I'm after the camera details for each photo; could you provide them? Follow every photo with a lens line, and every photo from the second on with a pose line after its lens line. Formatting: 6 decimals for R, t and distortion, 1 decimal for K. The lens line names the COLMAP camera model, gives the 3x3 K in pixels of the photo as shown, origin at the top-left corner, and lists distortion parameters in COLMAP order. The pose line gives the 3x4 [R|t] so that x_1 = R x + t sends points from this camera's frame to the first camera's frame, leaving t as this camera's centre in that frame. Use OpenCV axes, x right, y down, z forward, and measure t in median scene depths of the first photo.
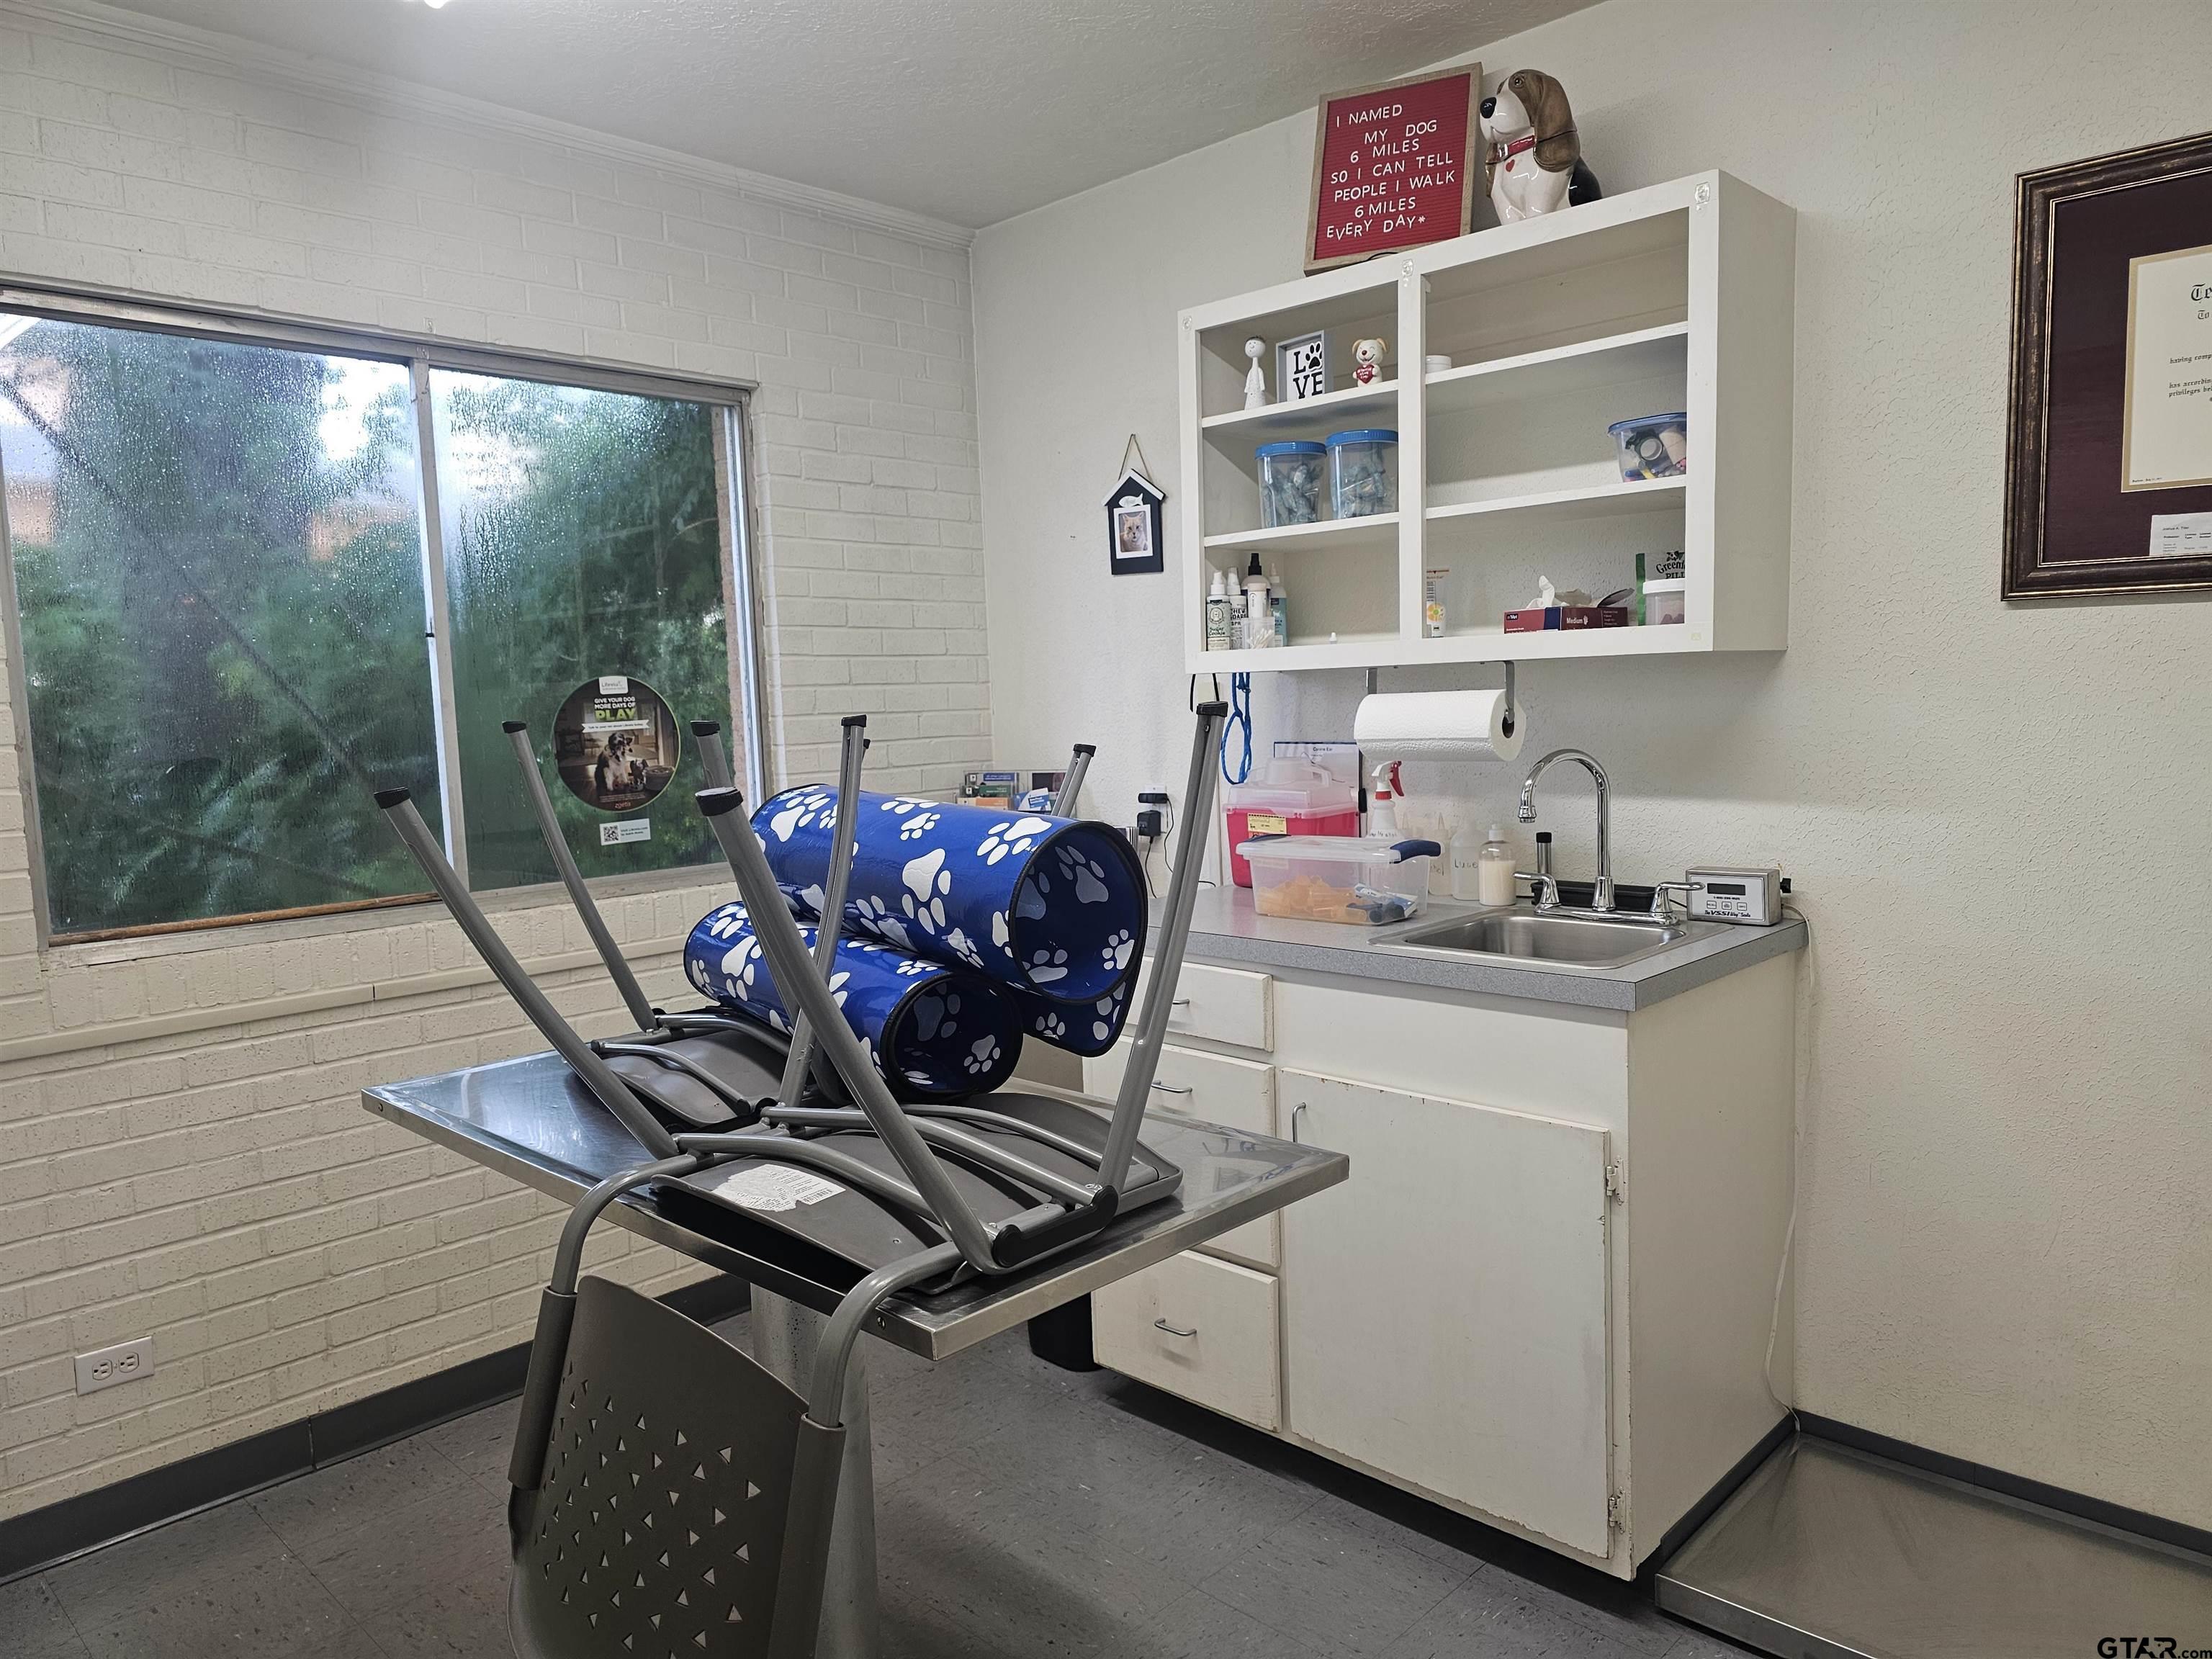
lens RADIAL K [[1490.3, 0, 1118.2], [0, 1490.3, 837.3], [0, 0, 1]] dist [0.067050, -0.066359]
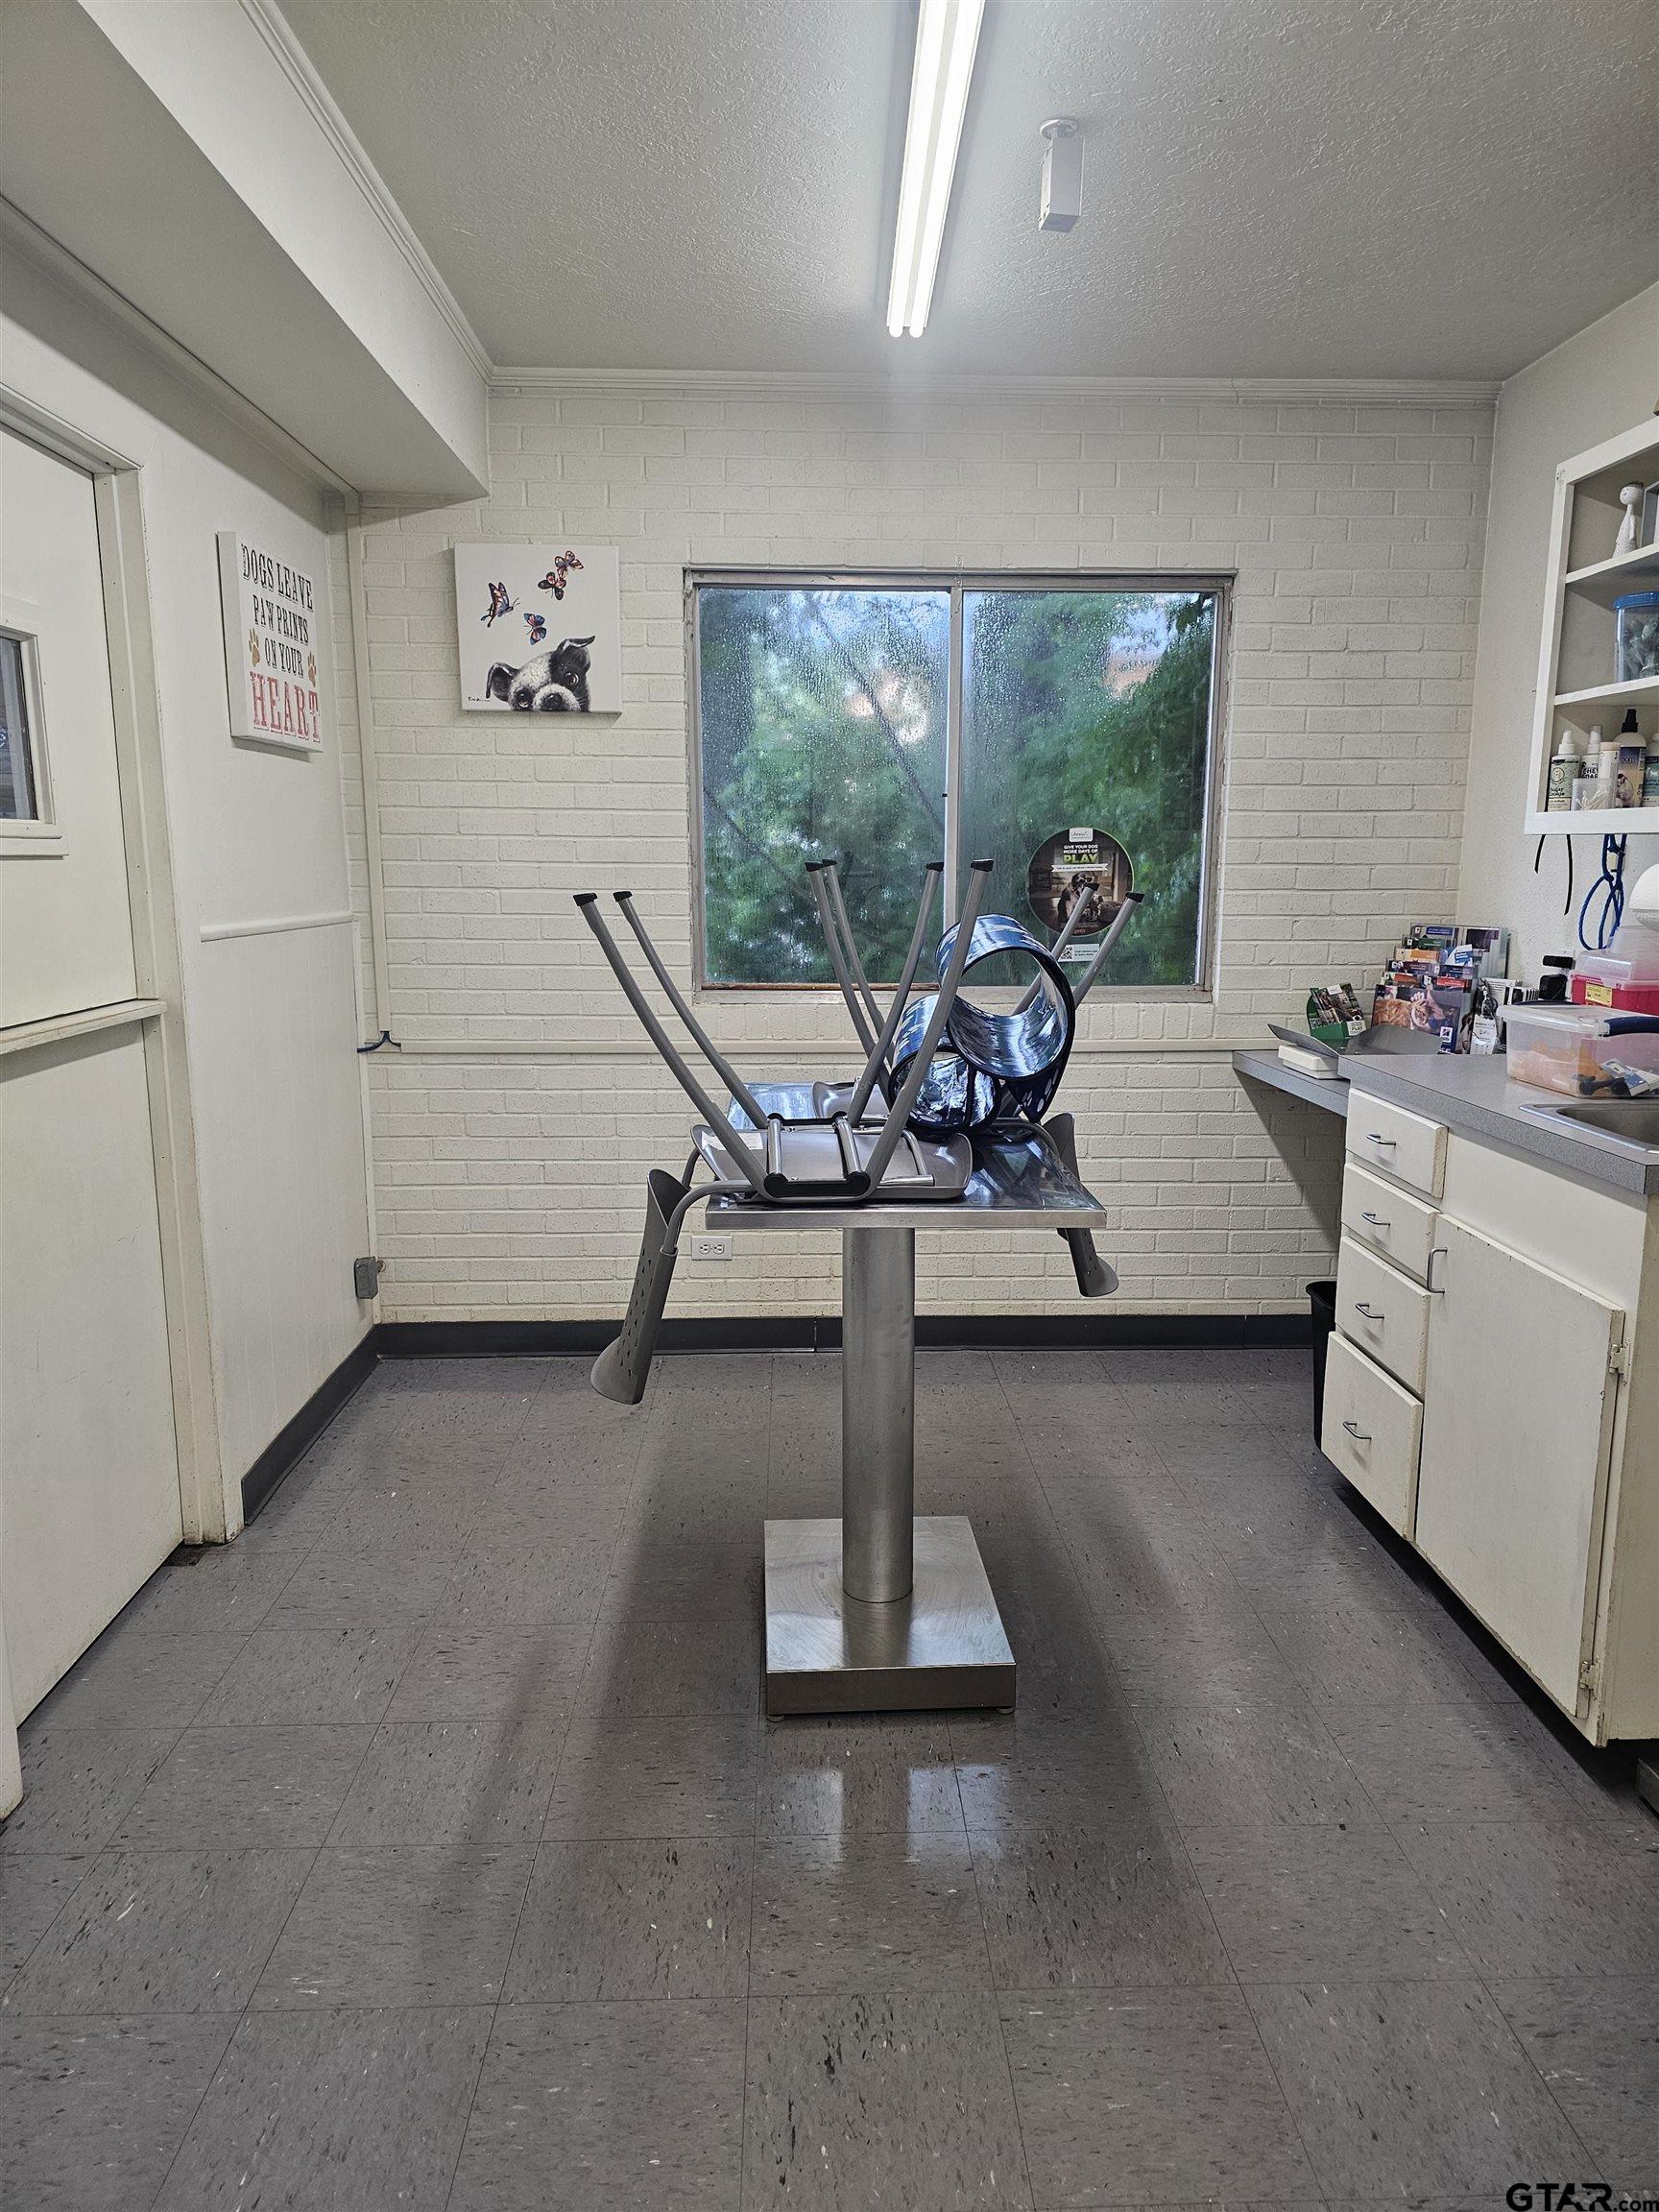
lens RADIAL K [[1490.3, 0, 847.1], [0, 1490.3, 1119.5], [0, 0, 1]] dist [0.067050, -0.066359]
pose [[0.721791, 0.154733, -0.674593, 0.440648], [-0.092979, 0.987532, 0.127028, -0.007140], [0.685837, -0.028964, 0.727178, -0.059330]]
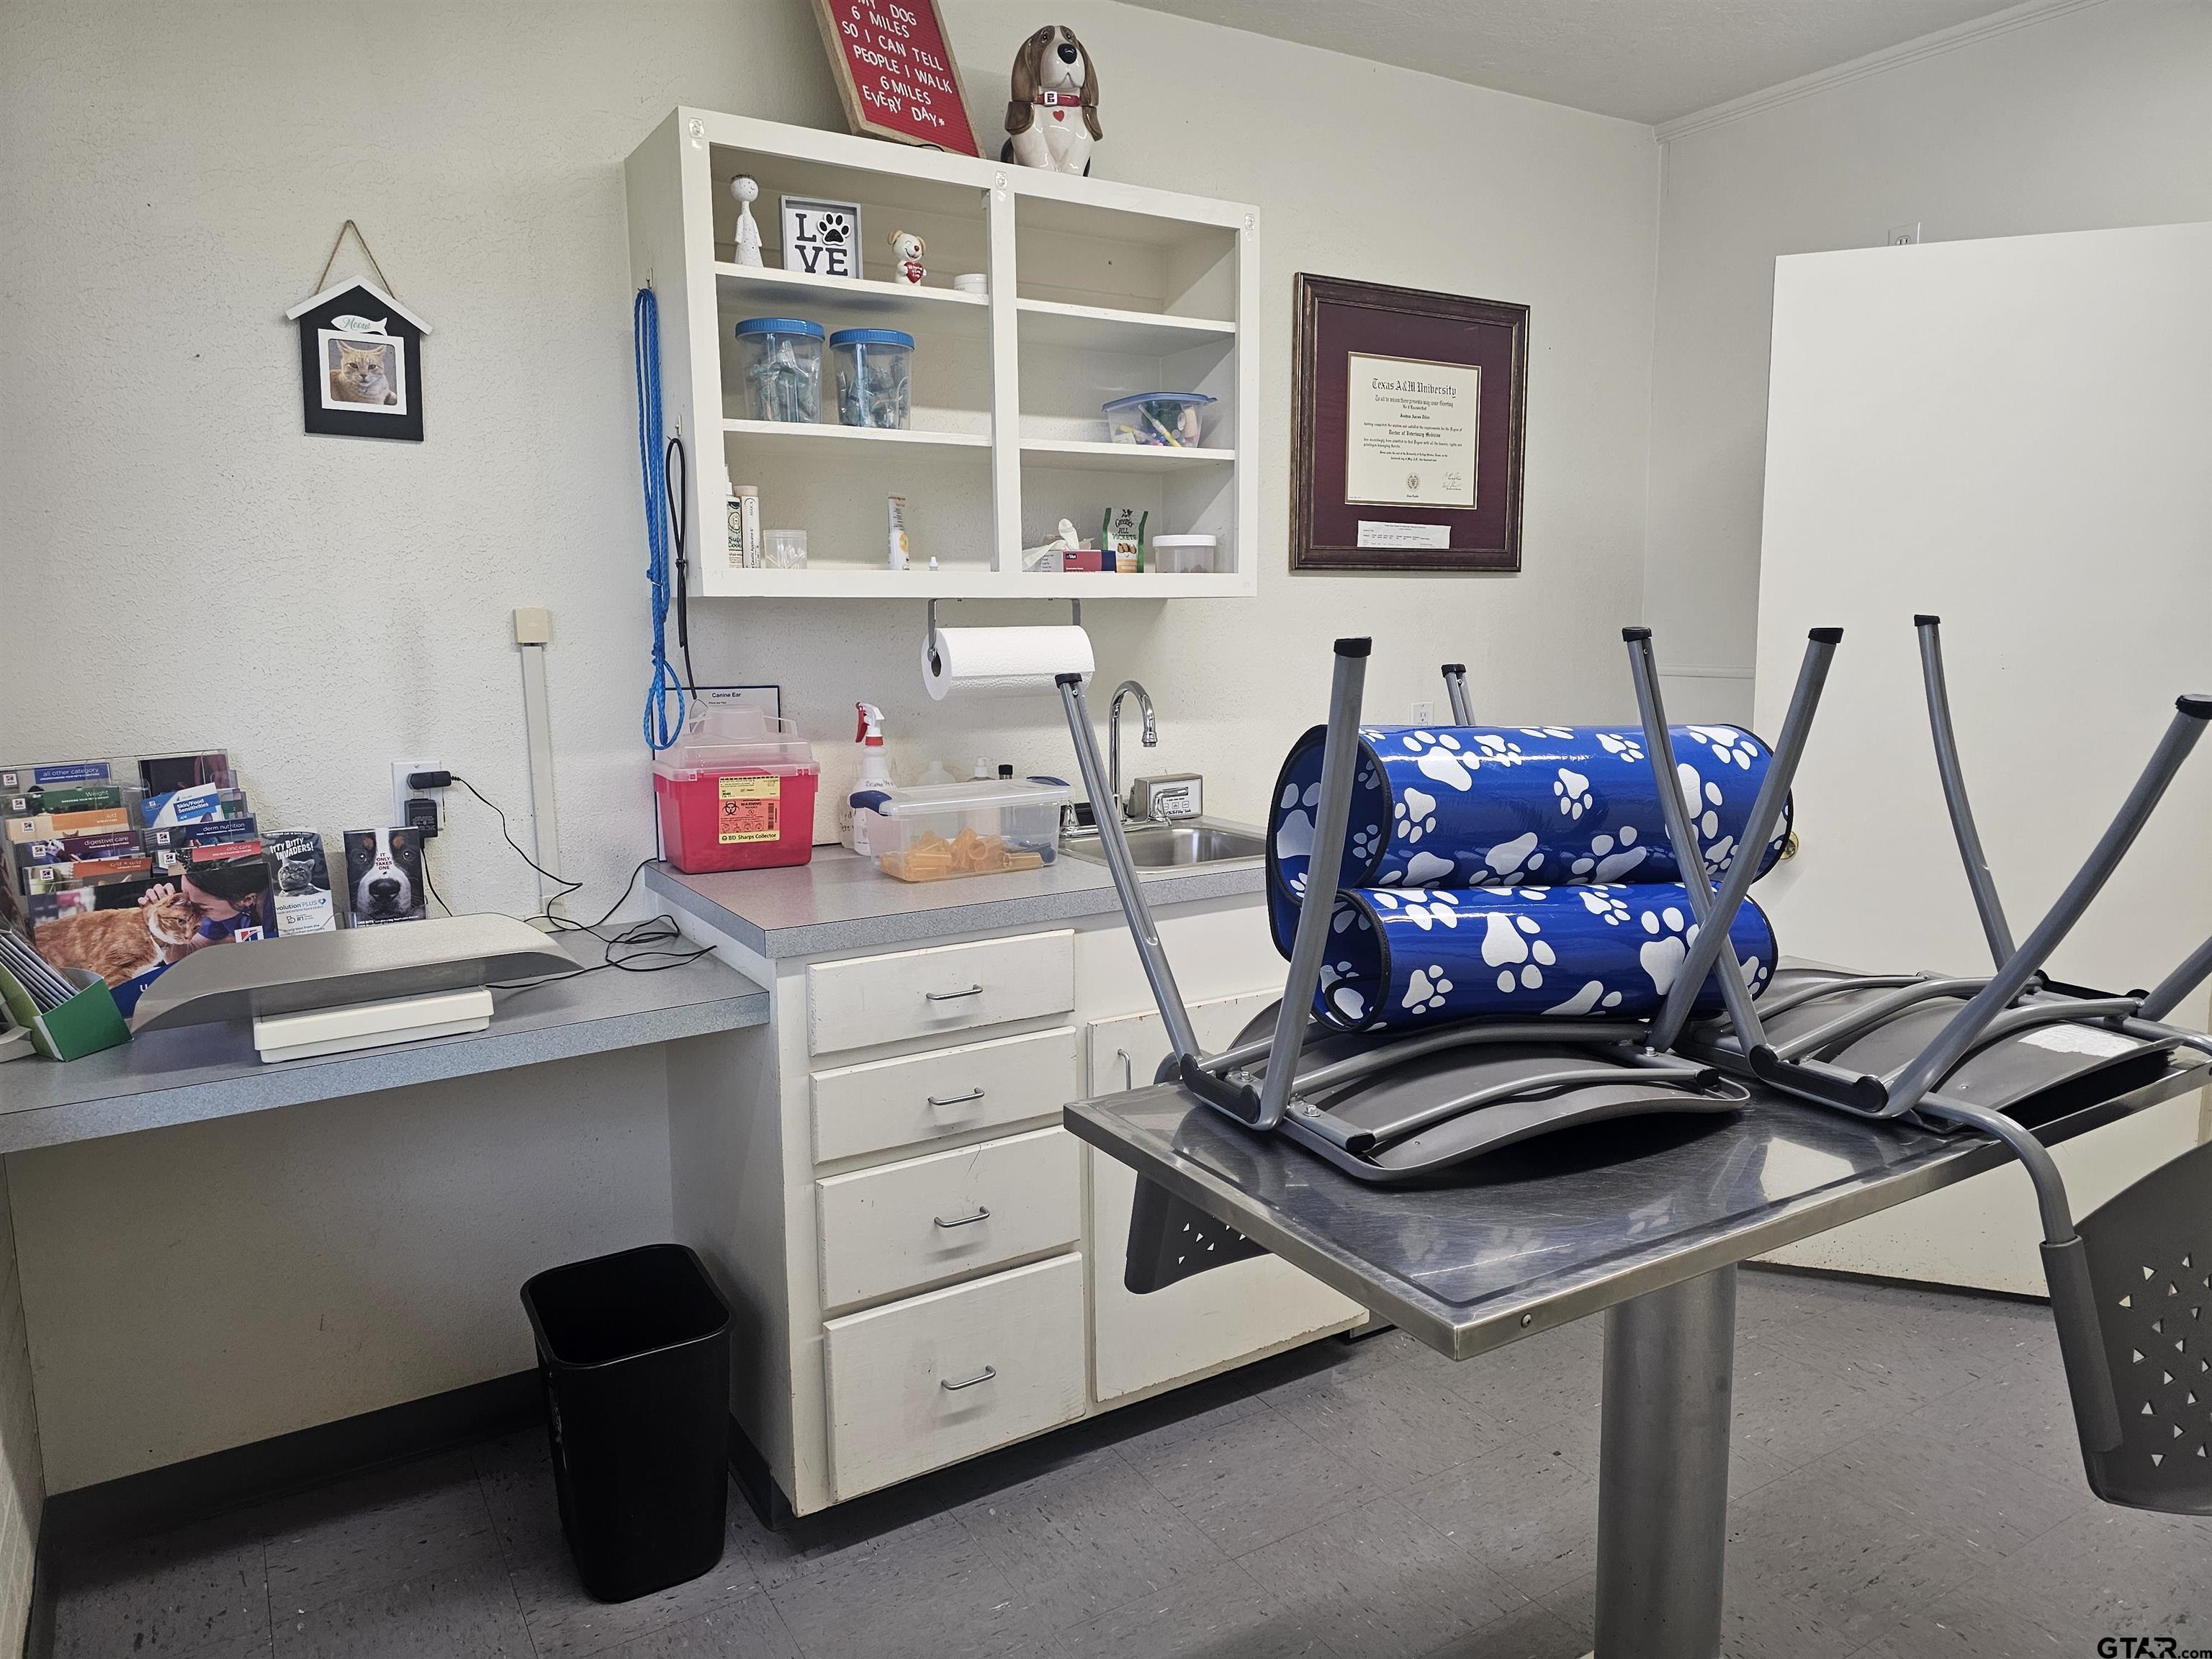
lens RADIAL K [[1490.3, 0, 1115.8], [0, 1490.3, 817.1], [0, 0, 1]] dist [0.067050, -0.066359]
pose [[0.245277, -0.103285, 0.963935, -0.659046], [0.095994, 0.992010, 0.081868, -0.041972], [-0.964689, 0.072452, 0.253232, 0.626337]]
